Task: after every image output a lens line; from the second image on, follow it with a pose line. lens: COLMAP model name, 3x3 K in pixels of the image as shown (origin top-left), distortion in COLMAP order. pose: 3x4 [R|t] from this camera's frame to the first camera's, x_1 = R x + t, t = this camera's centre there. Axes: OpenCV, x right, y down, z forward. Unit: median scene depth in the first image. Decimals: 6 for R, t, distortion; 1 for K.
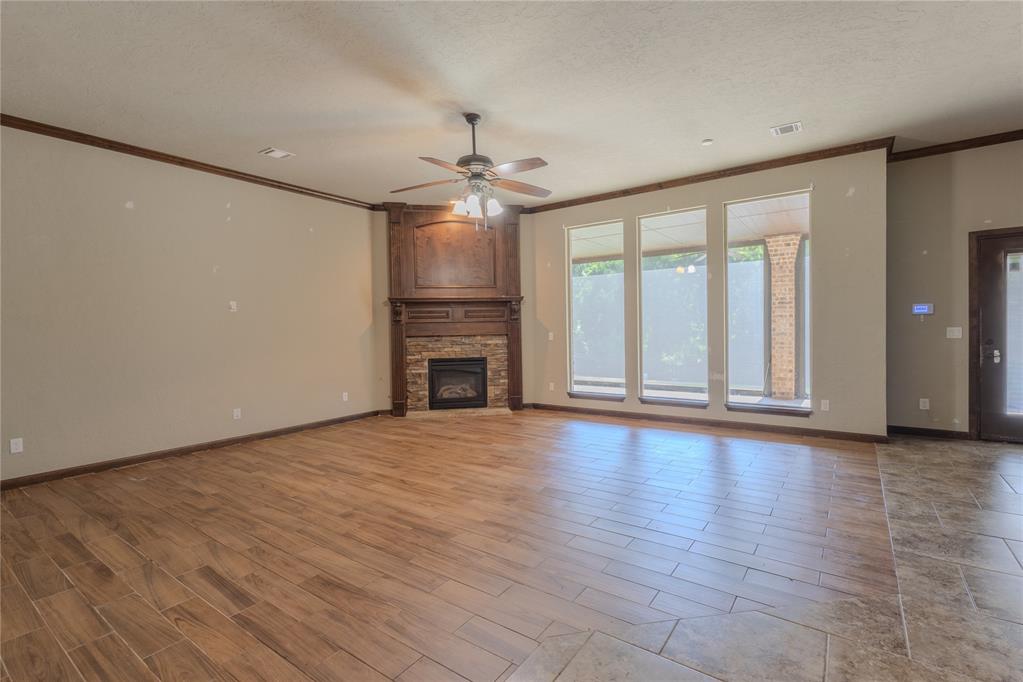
lens RADIAL K [[470.9, 0, 512.2], [0, 470.9, 338.9], [0, 0, 1]] dist [0.005762, -0.000940]
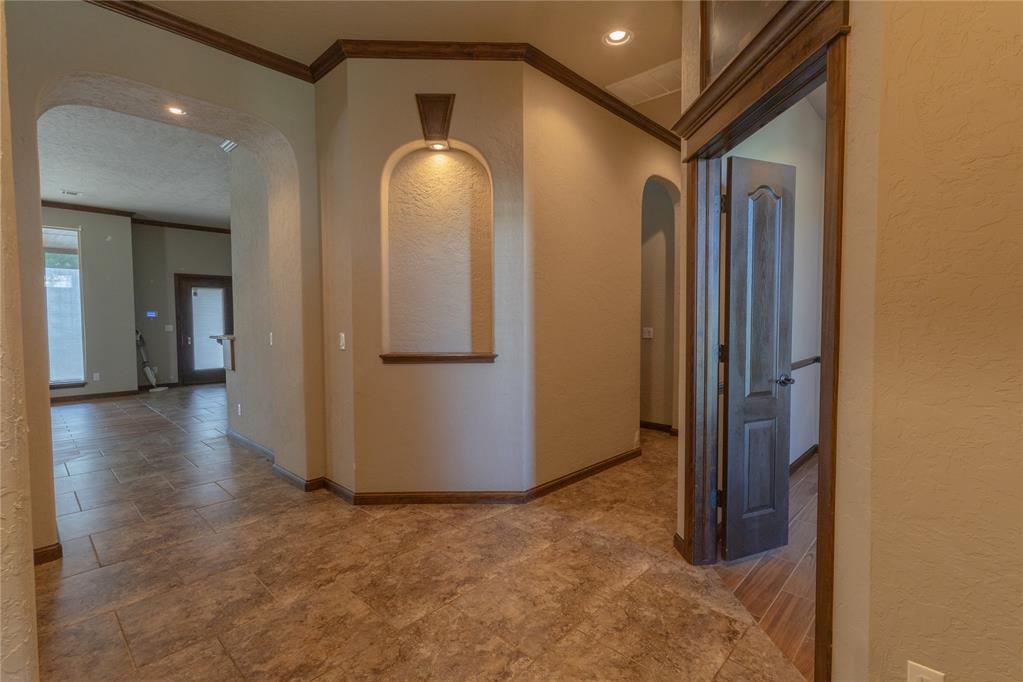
lens RADIAL K [[470.9, 0, 511.1], [0, 470.9, 338.8], [0, 0, 1]] dist [0.005762, -0.000940]
pose [[0.141587, -0.023466, 0.989648, -0.463553], [0.027378, 0.999429, 0.019781, 0.019328], [-0.989547, 0.024294, 0.142148, -0.379906]]
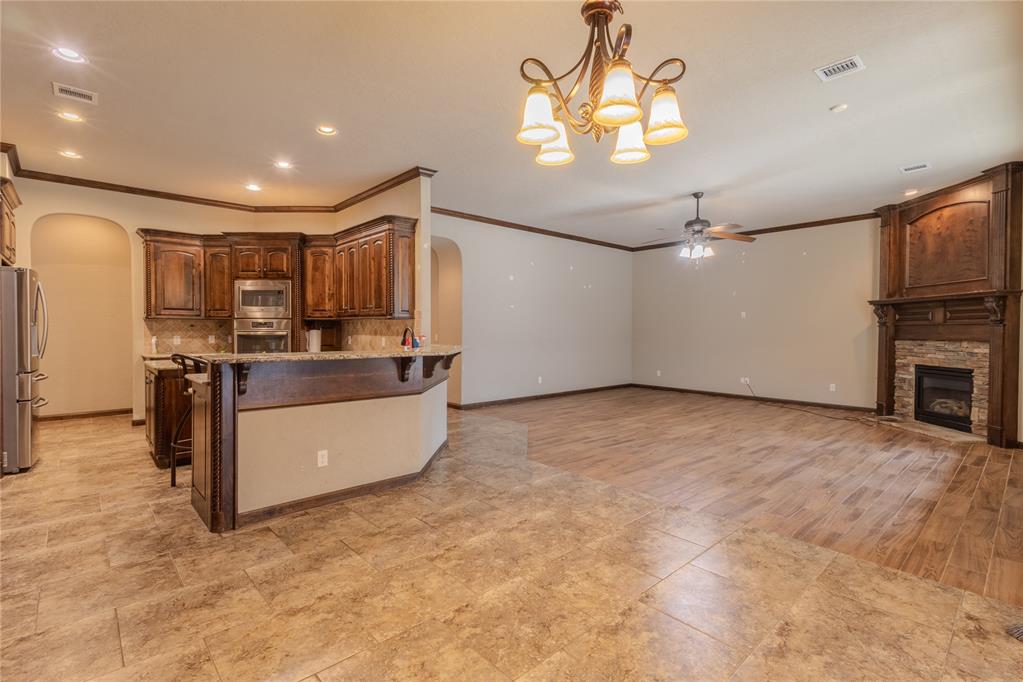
lens RADIAL K [[470.9, 0, 512.1], [0, 470.9, 337.5], [0, 0, 1]] dist [0.005762, -0.000940]
pose [[-0.208485, 0.034180, -0.977428, 0.897992], [-0.024670, 0.998887, 0.040193, -0.028080], [0.977714, 0.032492, -0.207409, 0.423296]]
